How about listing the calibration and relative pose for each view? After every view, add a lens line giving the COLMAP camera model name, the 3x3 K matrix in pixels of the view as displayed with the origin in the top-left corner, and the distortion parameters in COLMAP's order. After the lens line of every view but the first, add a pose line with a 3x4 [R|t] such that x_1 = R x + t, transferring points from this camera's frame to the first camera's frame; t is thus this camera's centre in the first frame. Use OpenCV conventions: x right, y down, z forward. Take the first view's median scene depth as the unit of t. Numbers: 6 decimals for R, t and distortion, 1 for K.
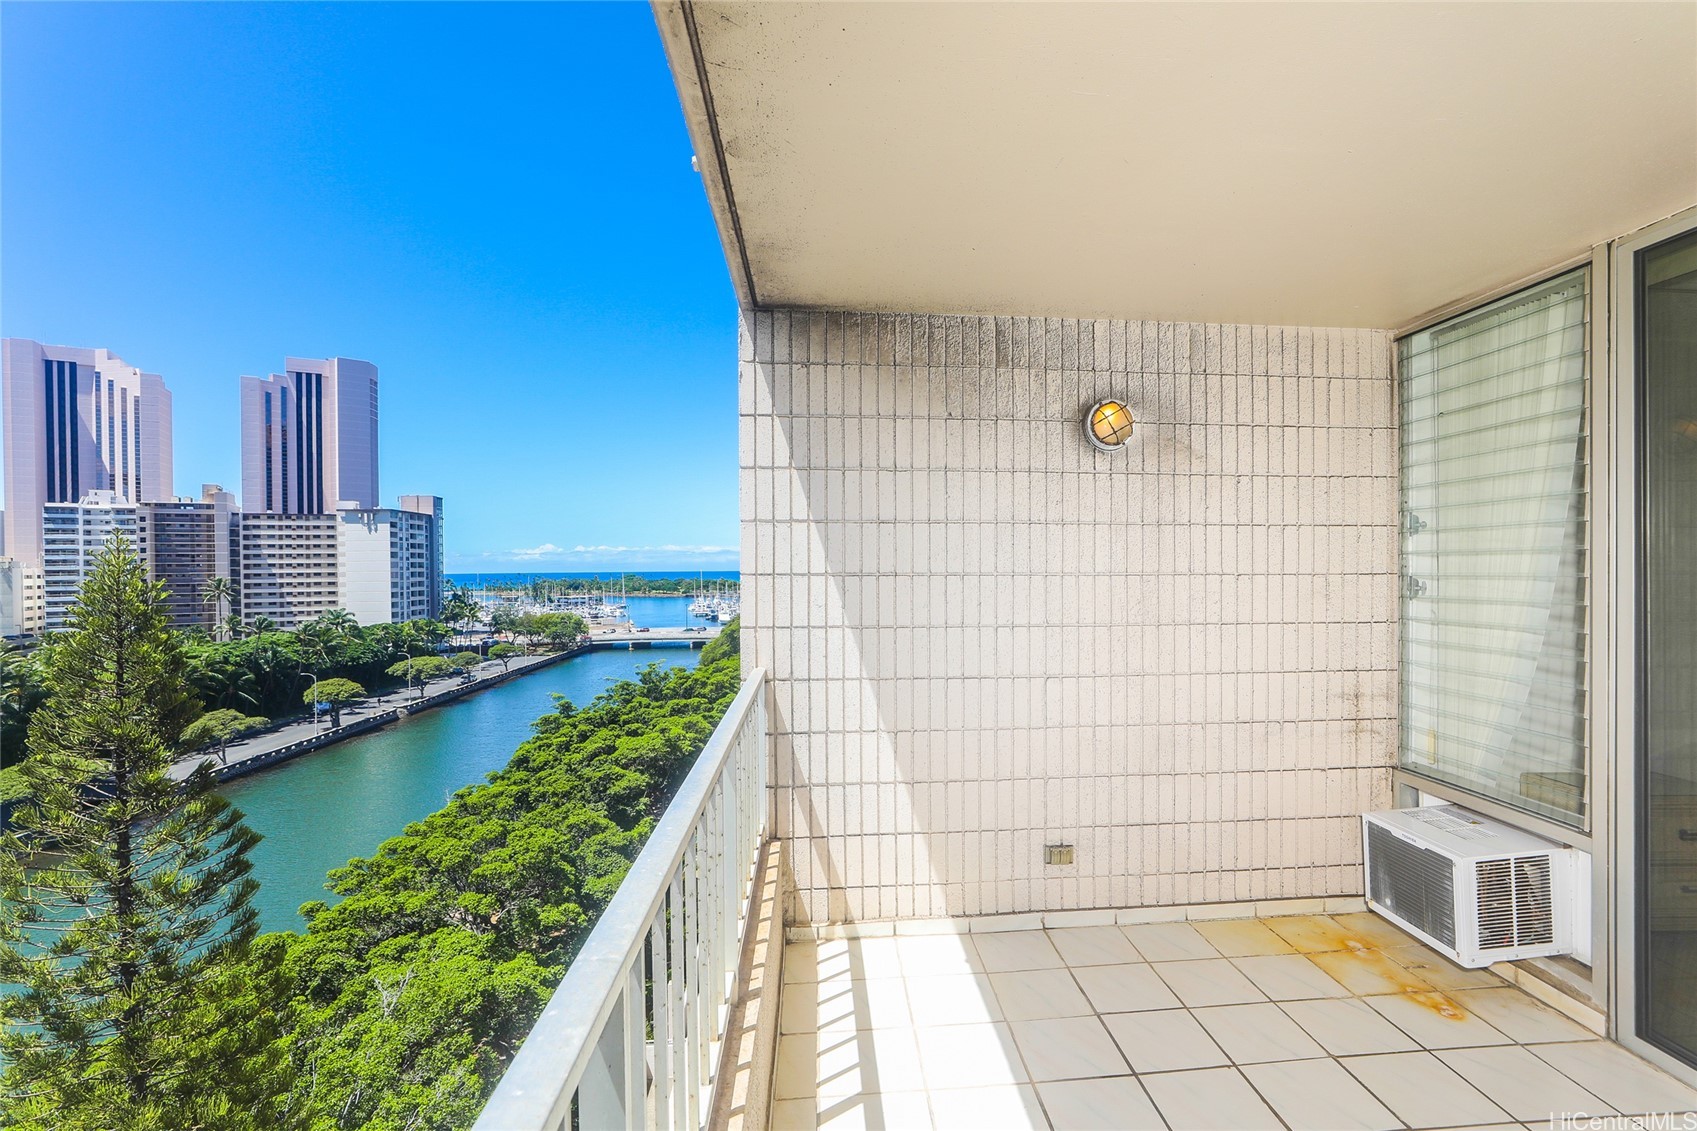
lens RADIAL K [[788.4, 0, 890.2], [0, 788.4, 583.2], [0, 0, 1]] dist [-0.011448, 0.001673]
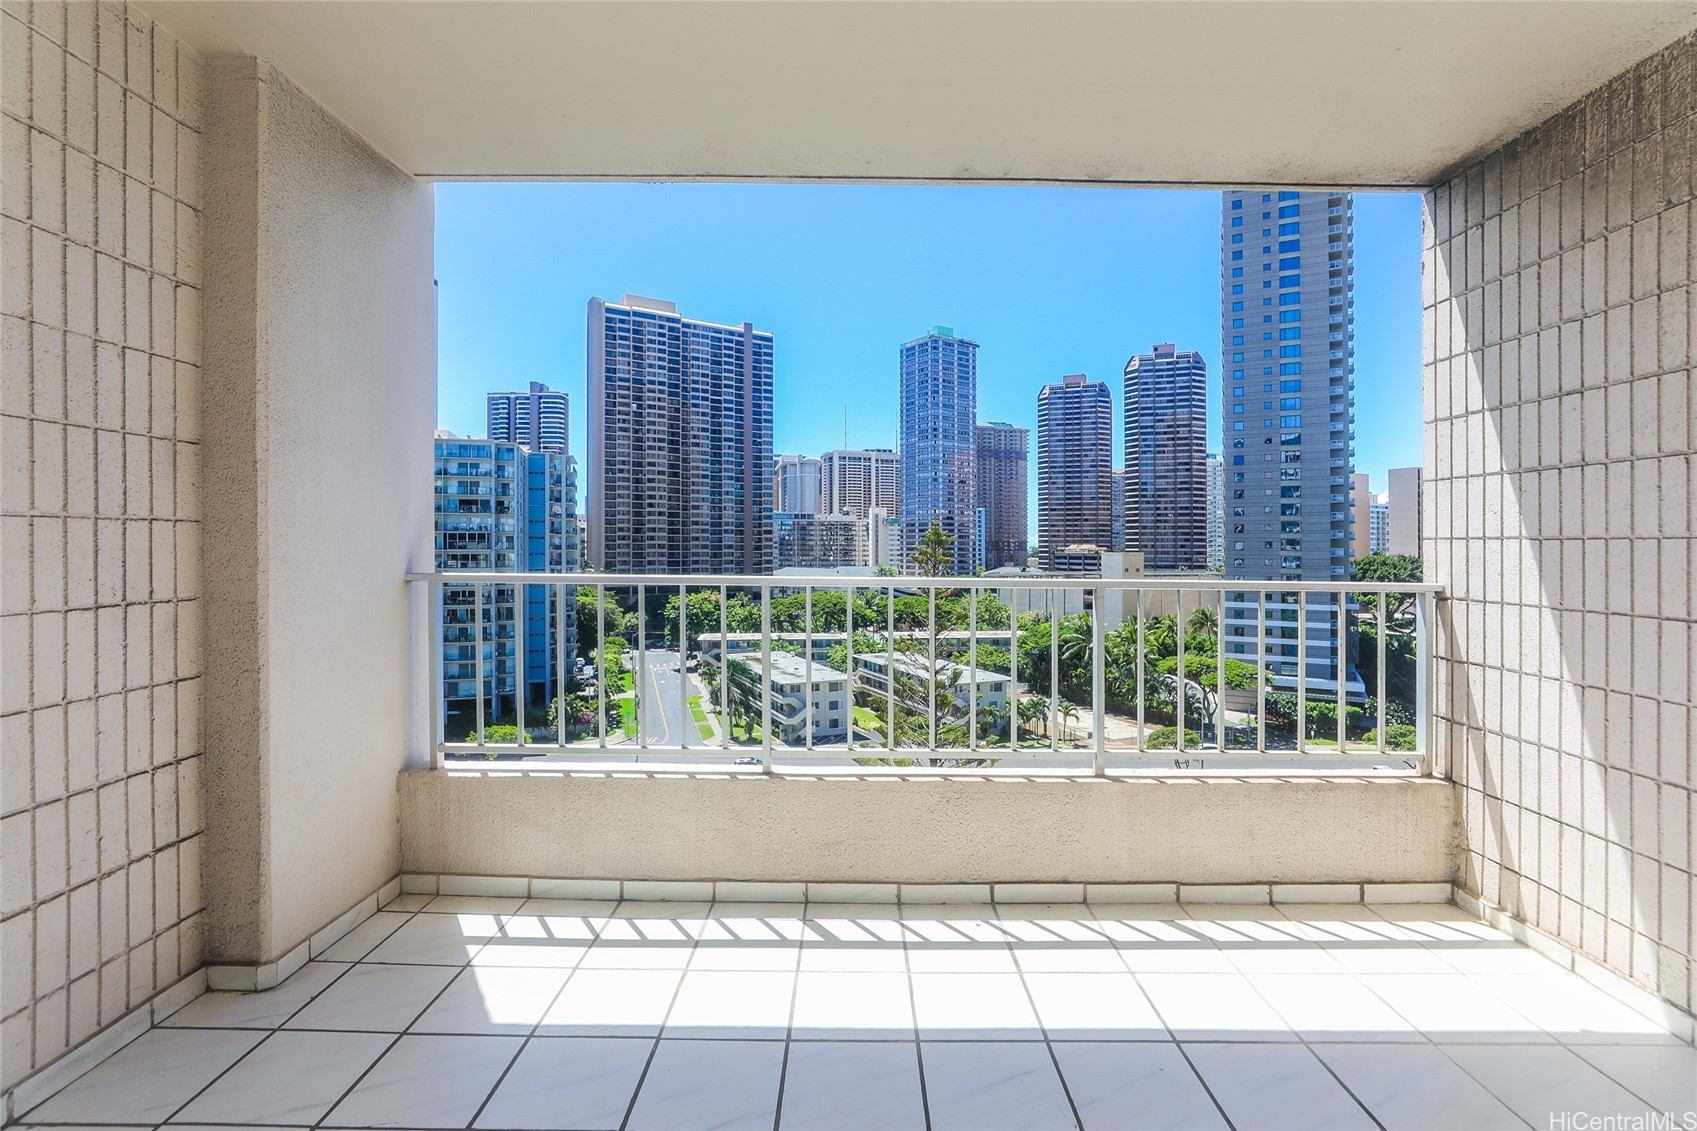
lens RADIAL K [[788.4, 0, 854.6], [0, 788.4, 551.9], [0, 0, 1]] dist [-0.011448, 0.001673]
pose [[-0.102830, 0.009483, -0.994654, 0.781452], [-0.013729, 0.999846, 0.010952, 0.069917], [0.994604, 0.014782, -0.102684, 0.424514]]
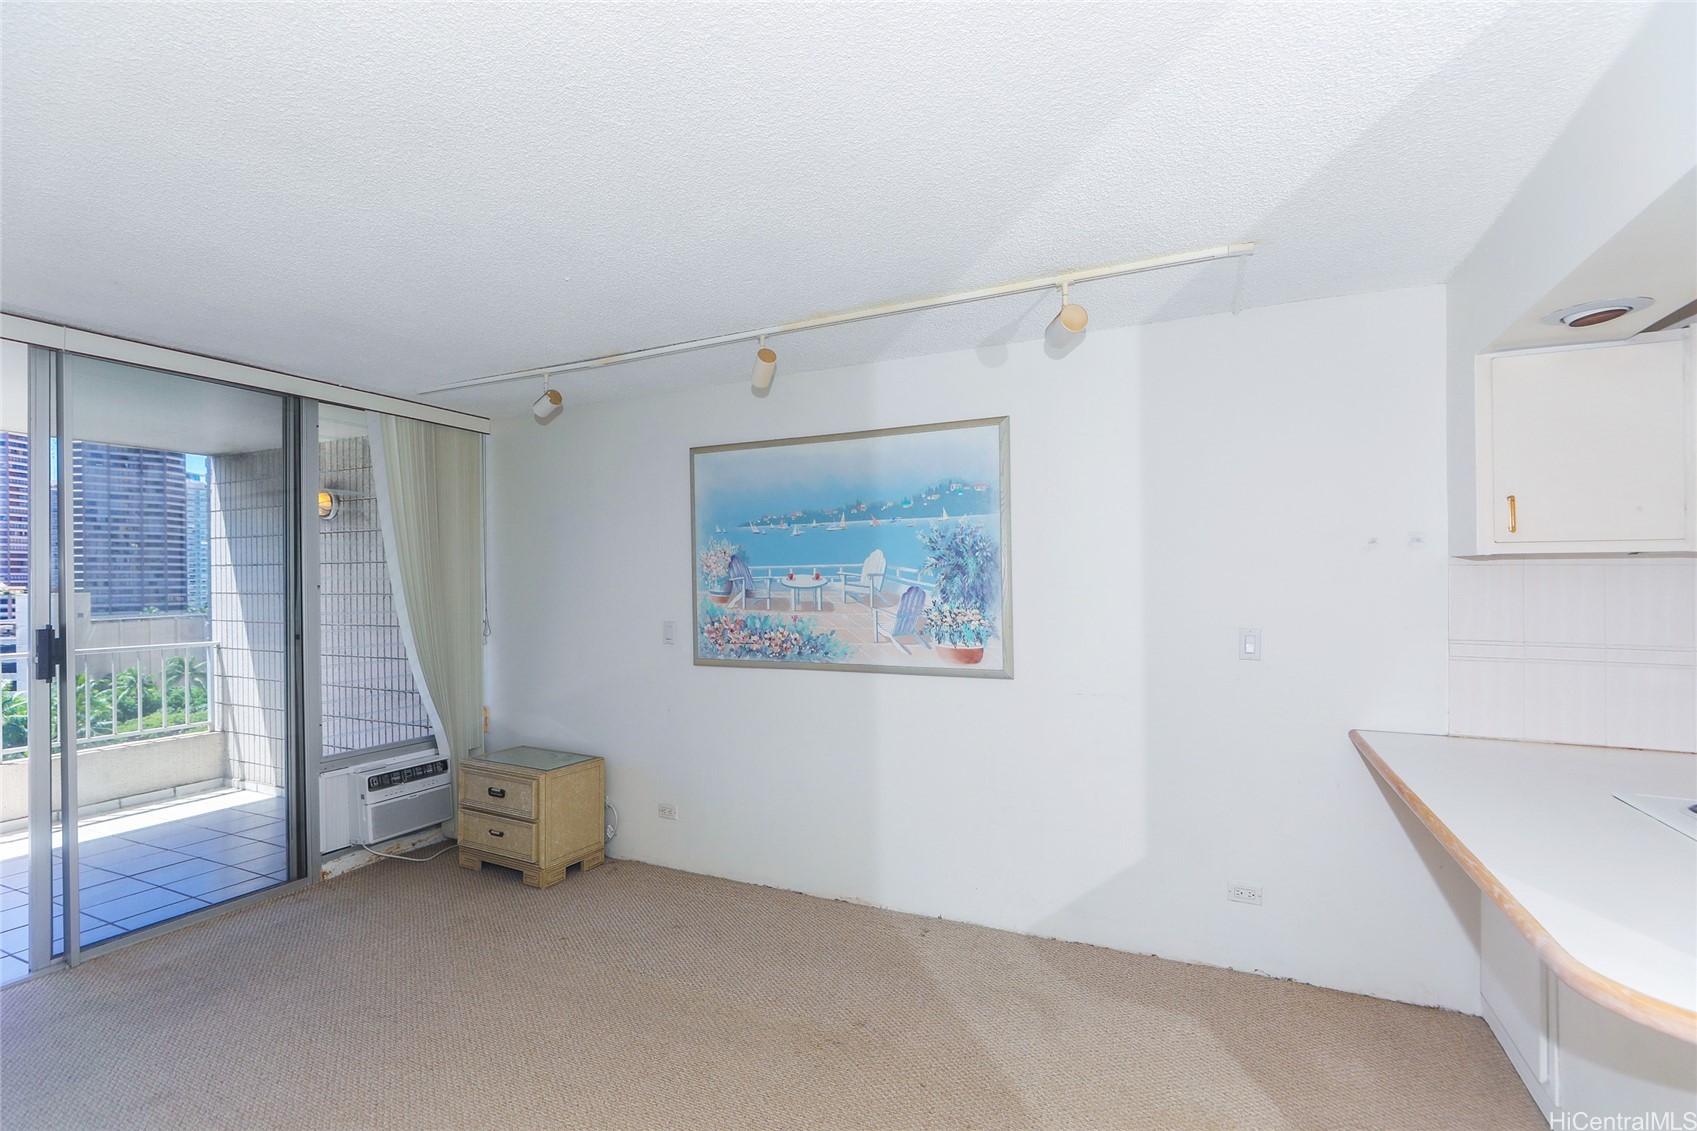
lens RADIAL K [[788.4, 0, 849.2], [0, 788.4, 577.0], [0, 0, 1]] dist [-0.011448, 0.001673]
pose [[0.851349, -0.003996, -0.524585, 2.138517], [-0.002269, 0.999934, -0.011299, -0.031571], [0.524595, 0.010810, 0.851283, 0.172702]]
